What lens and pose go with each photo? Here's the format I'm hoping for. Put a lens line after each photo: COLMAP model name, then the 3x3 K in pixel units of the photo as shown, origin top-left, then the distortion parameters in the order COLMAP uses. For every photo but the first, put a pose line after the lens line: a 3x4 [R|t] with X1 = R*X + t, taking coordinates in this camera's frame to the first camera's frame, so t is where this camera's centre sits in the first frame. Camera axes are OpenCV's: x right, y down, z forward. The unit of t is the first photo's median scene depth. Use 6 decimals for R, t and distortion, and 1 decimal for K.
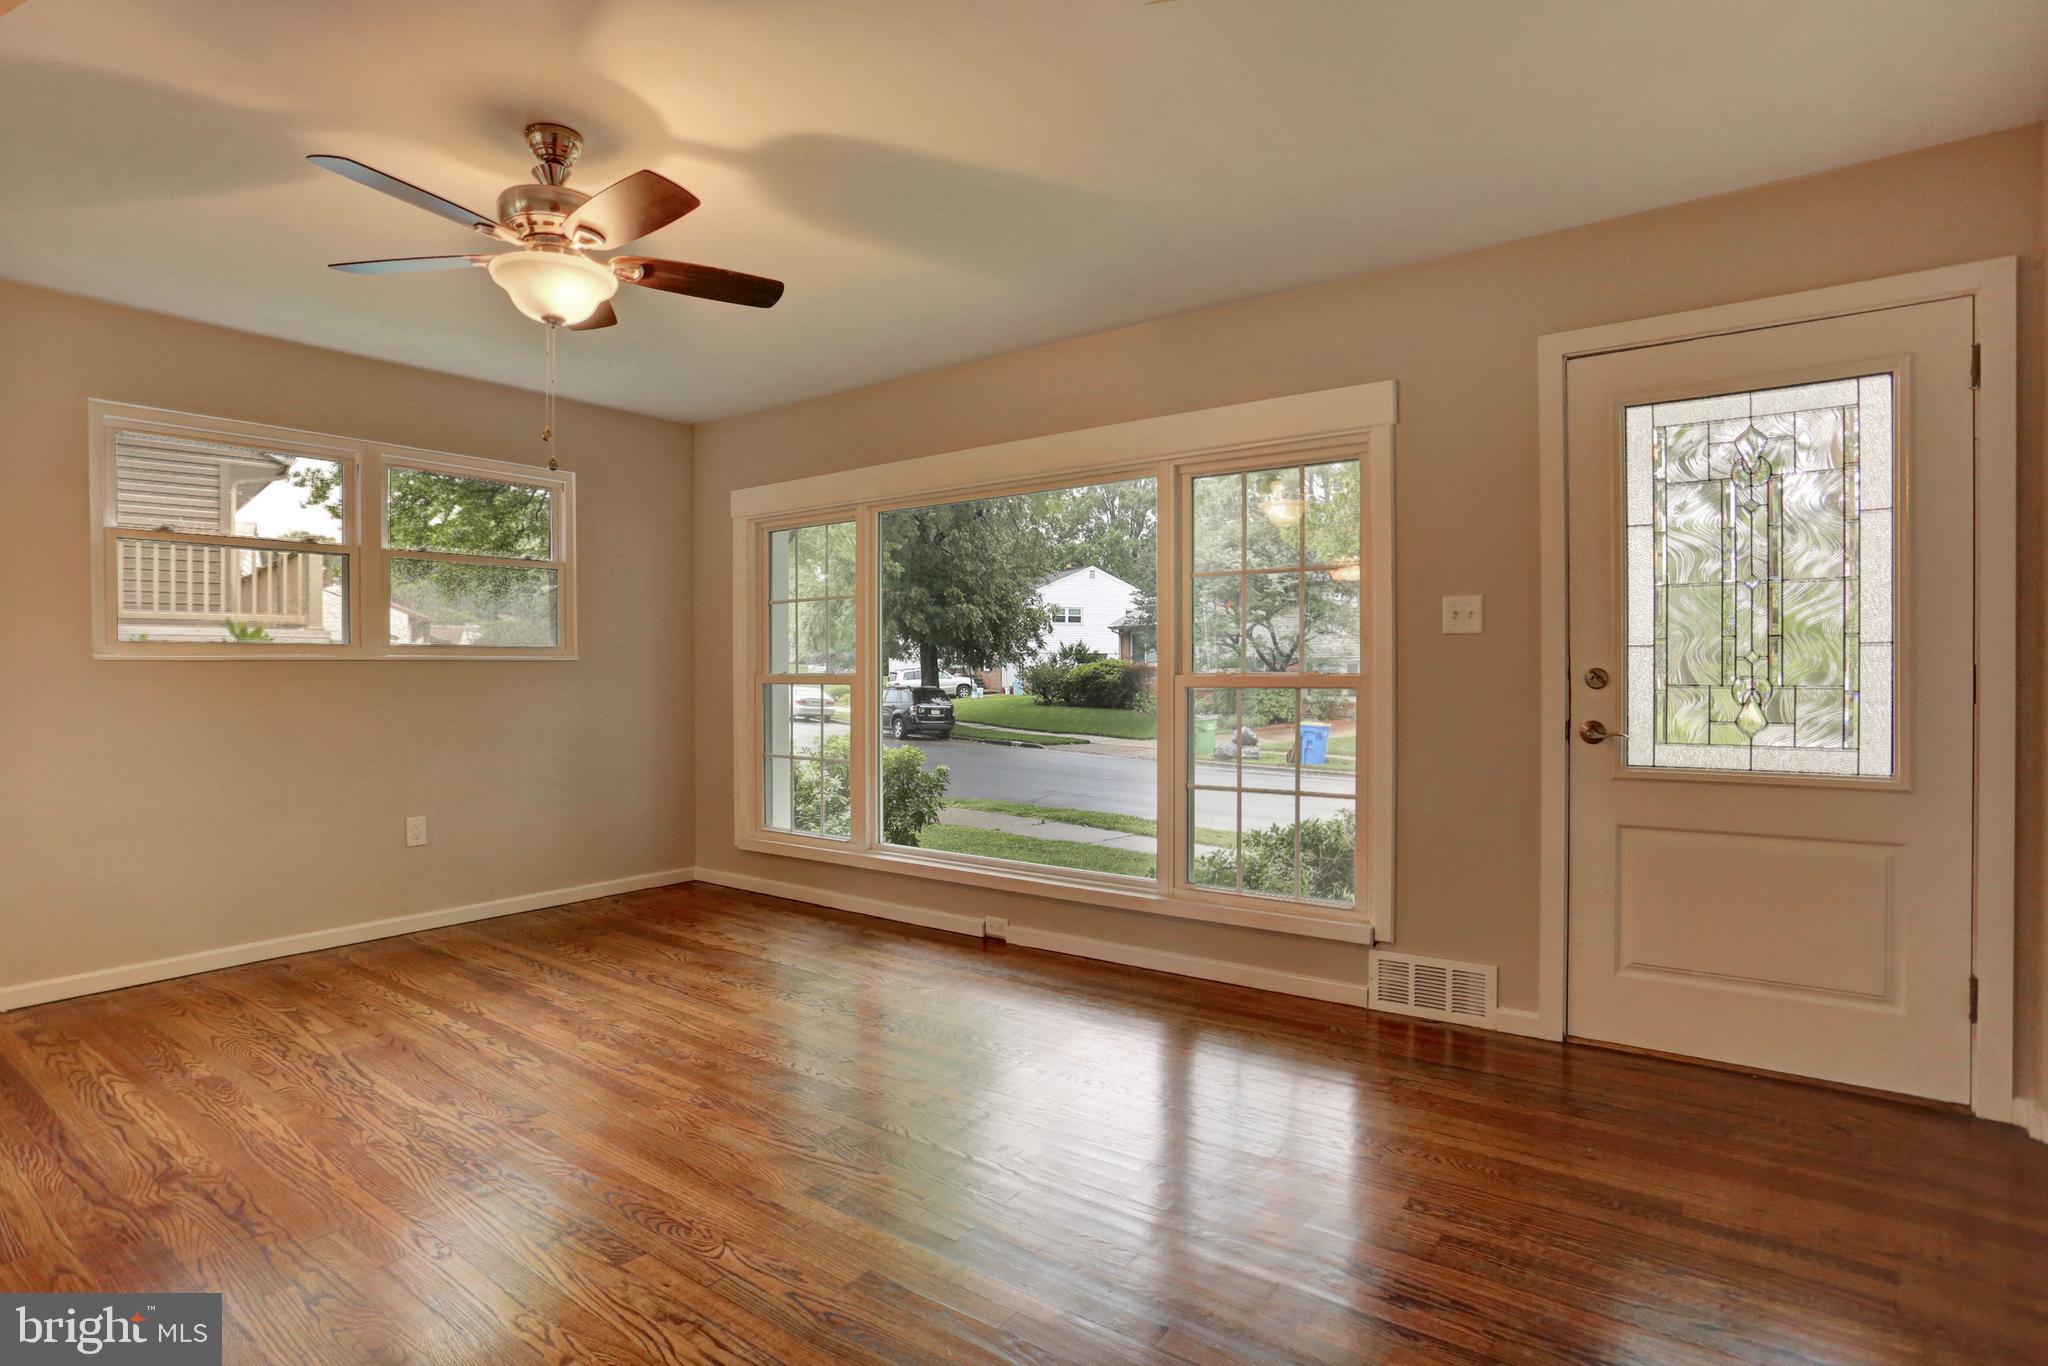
lens RADIAL K [[1043.3, 0, 1028.7], [0, 1043.3, 679.1], [0, 0, 1]] dist [-0.068546, 0.028208]
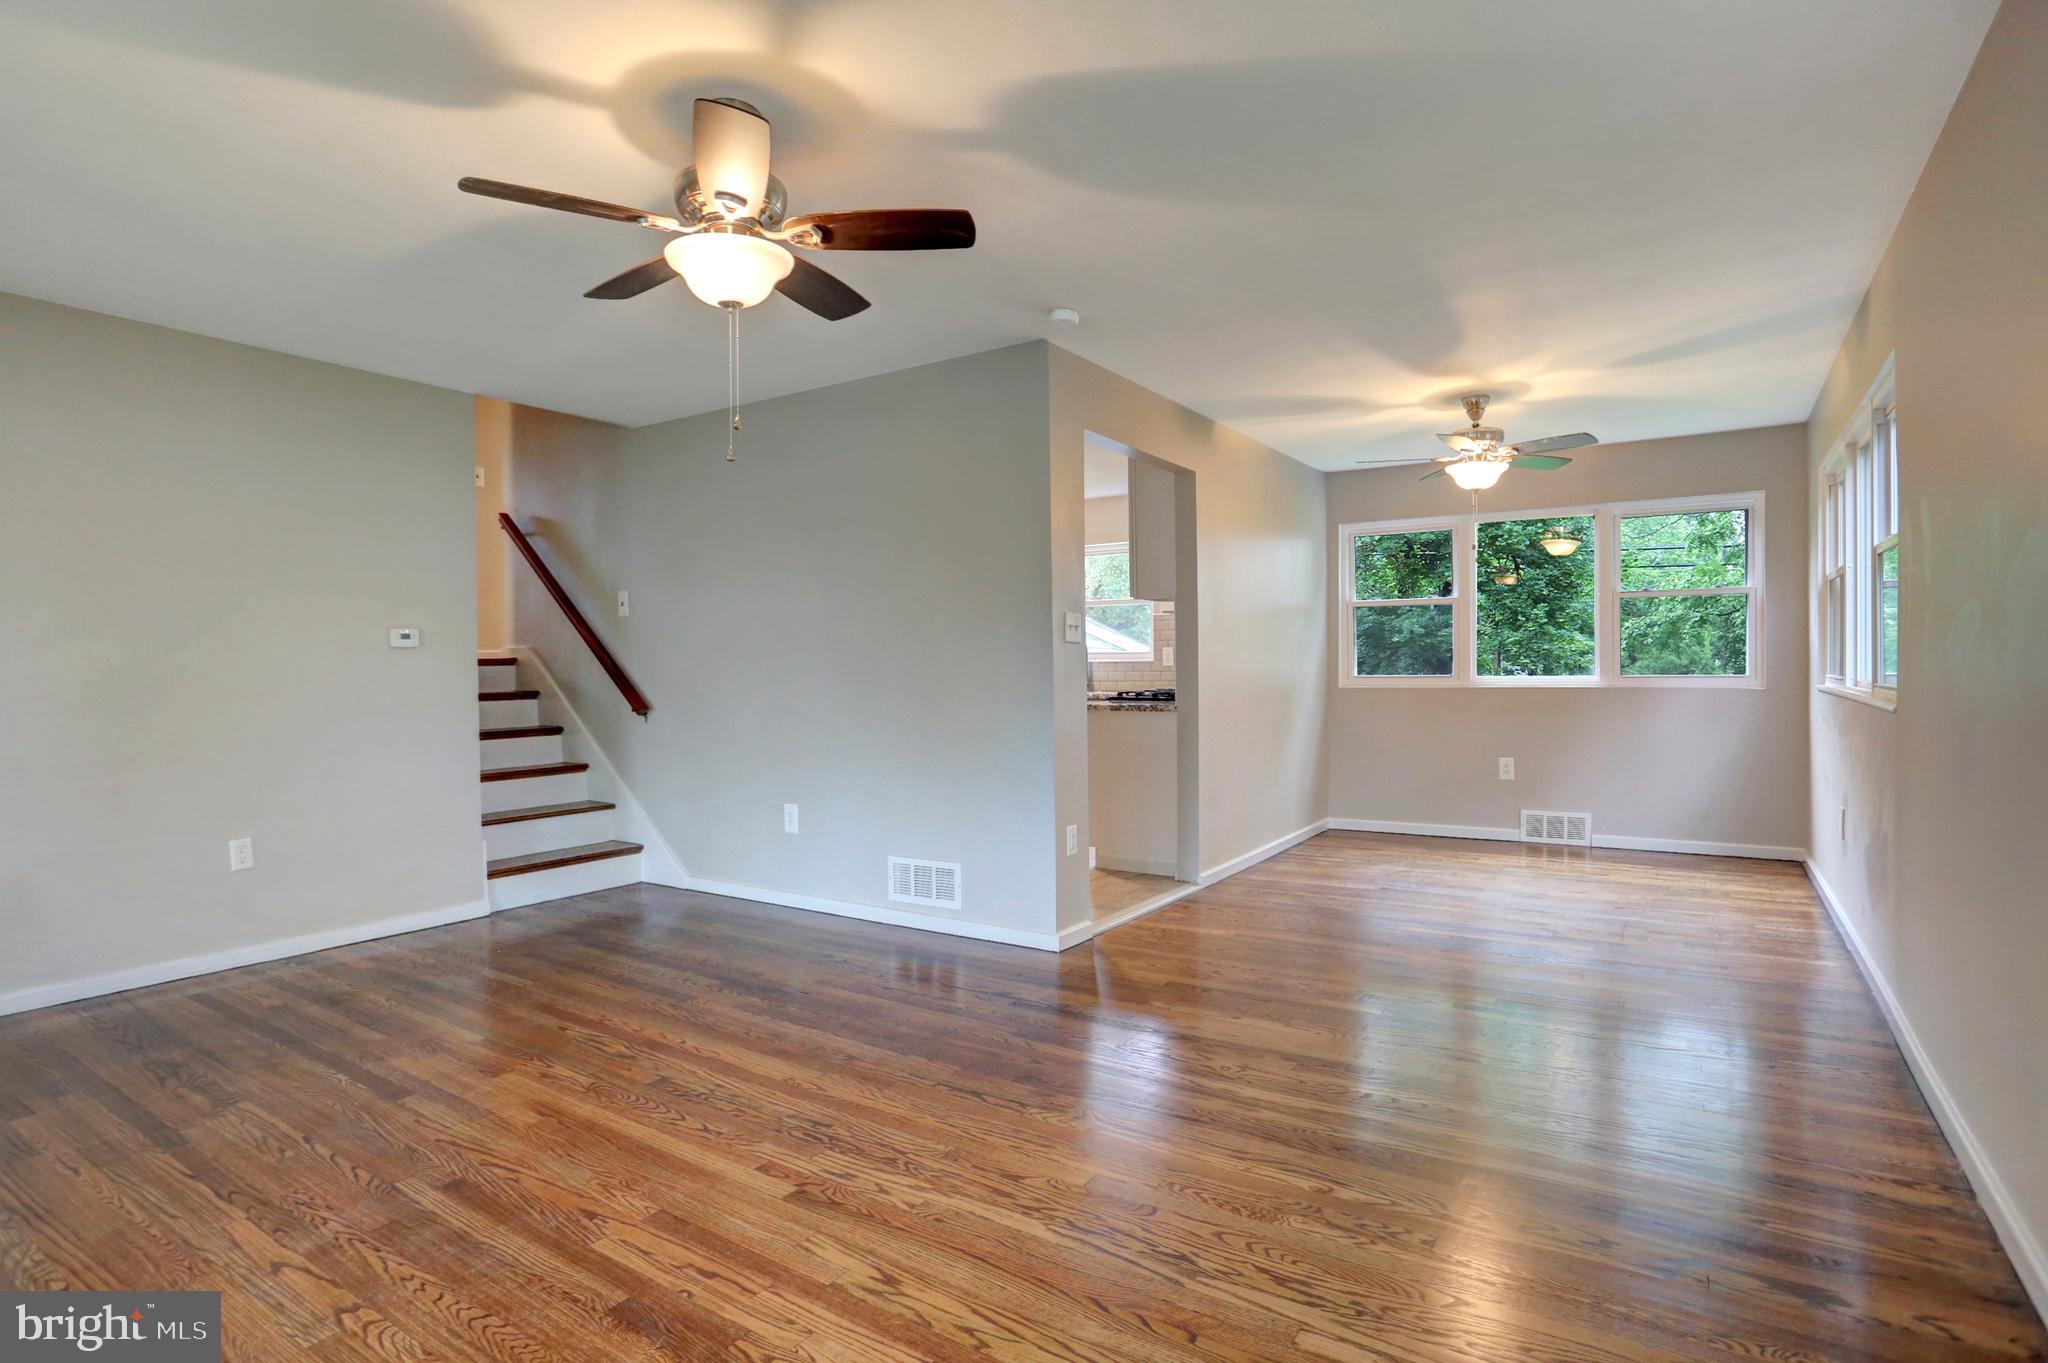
lens RADIAL K [[1043.3, 0, 1023.7], [0, 1043.3, 689.6], [0, 0, 1]] dist [-0.068546, 0.028208]
pose [[-0.998871, 0.014614, -0.045204, -0.560277], [0.013312, 0.999492, 0.028958, -0.011227], [0.045604, 0.028324, -0.998558, 1.611052]]
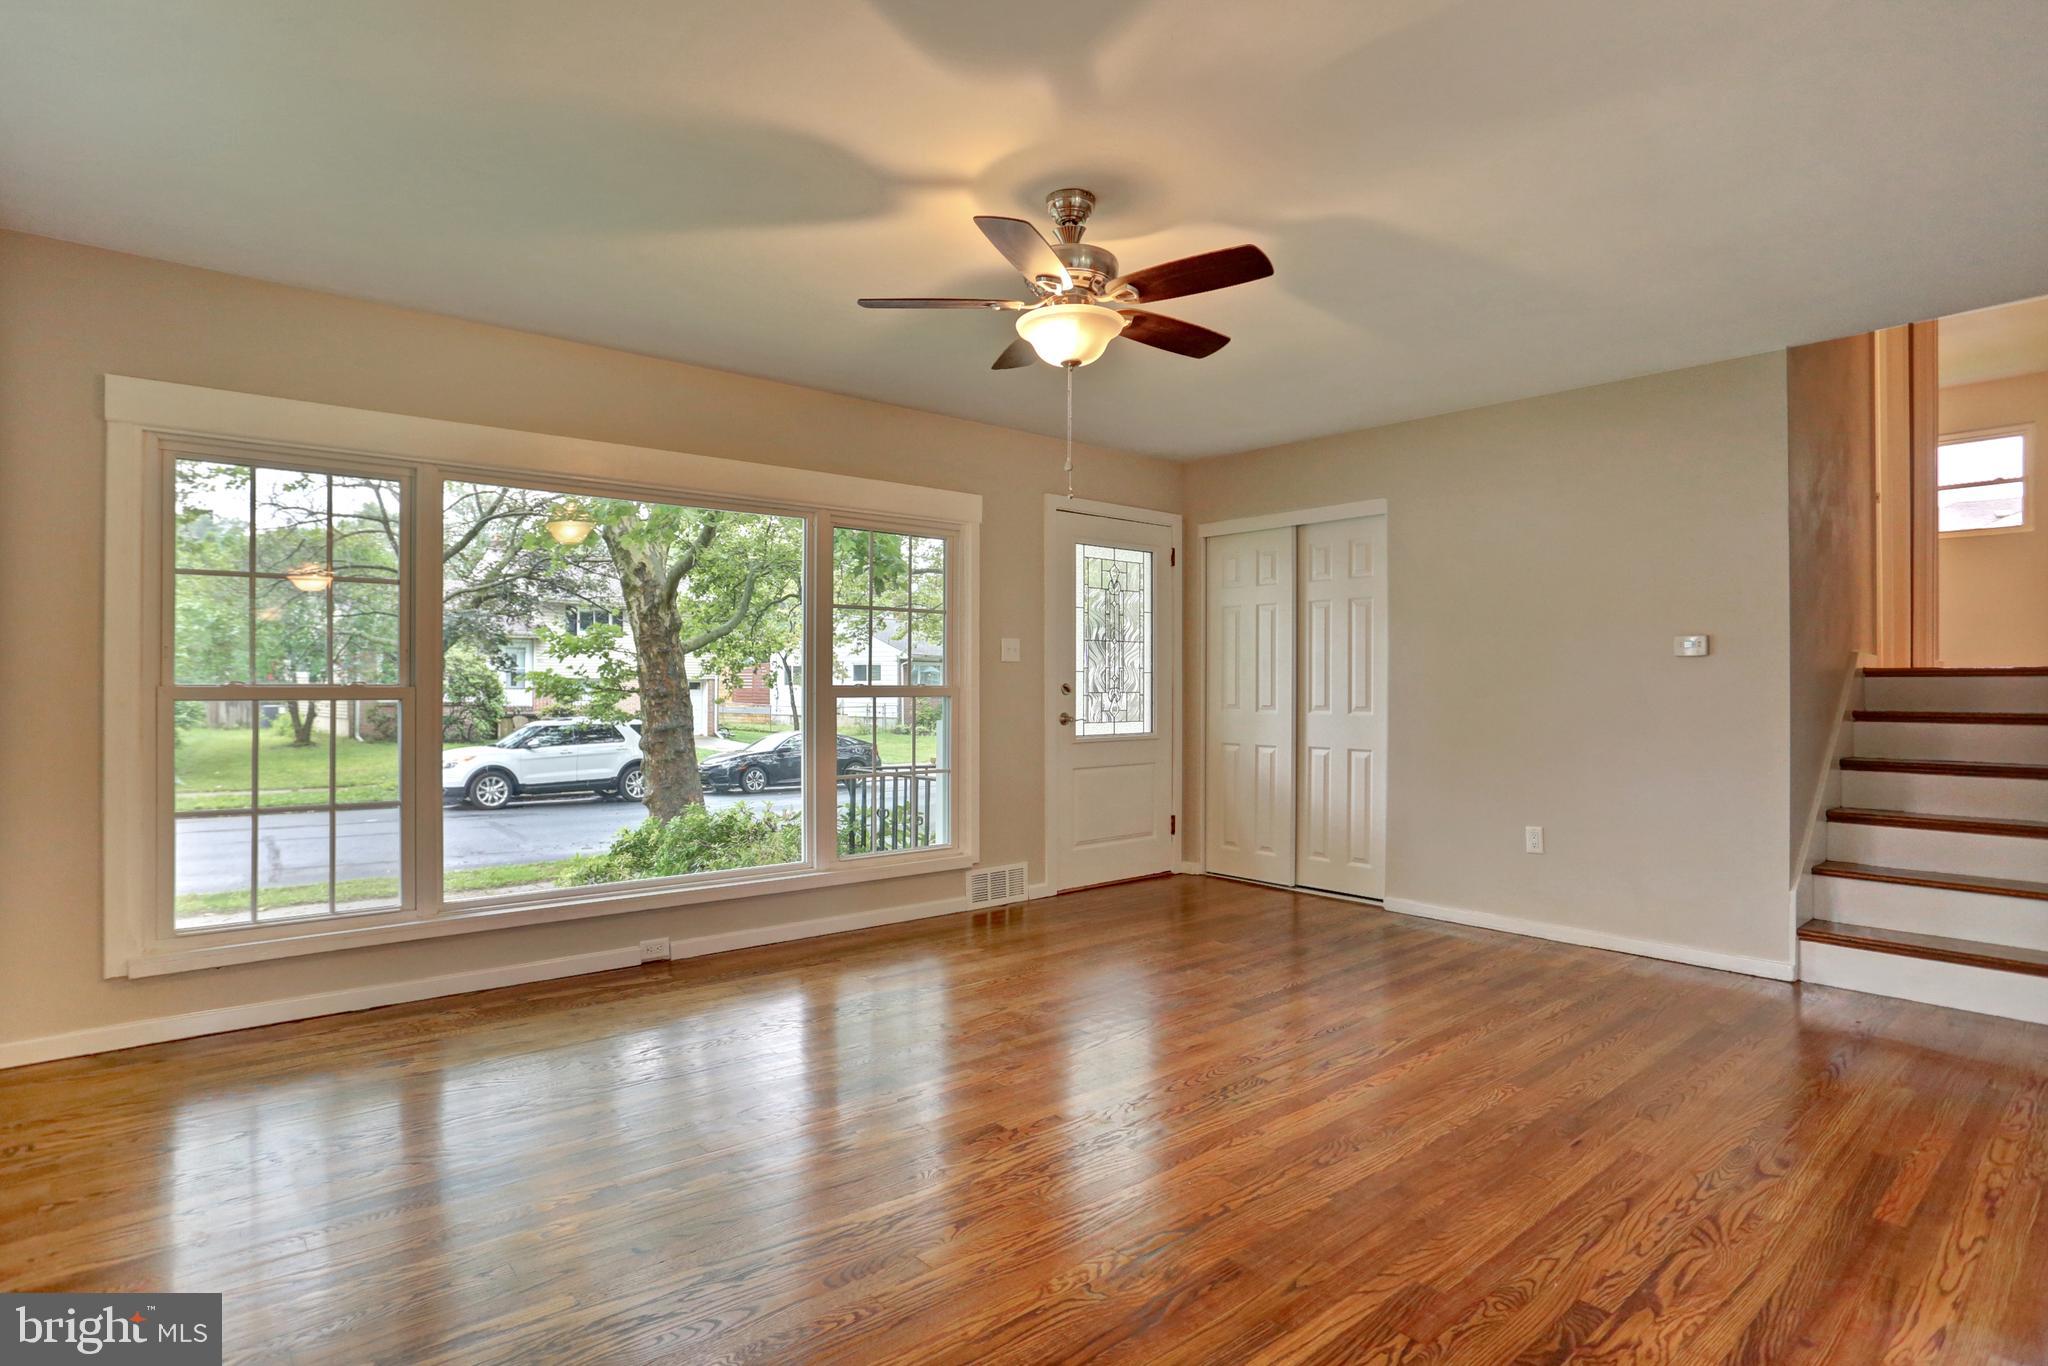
lens RADIAL K [[1043.3, 0, 1023.0], [0, 1043.3, 686.0], [0, 0, 1]] dist [-0.068546, 0.028208]
pose [[0.236167, 0.001874, 0.971711, -1.272865], [0.004324, 0.999986, -0.002979, -0.001089], [-0.971703, 0.004906, 0.236156, 0.643680]]
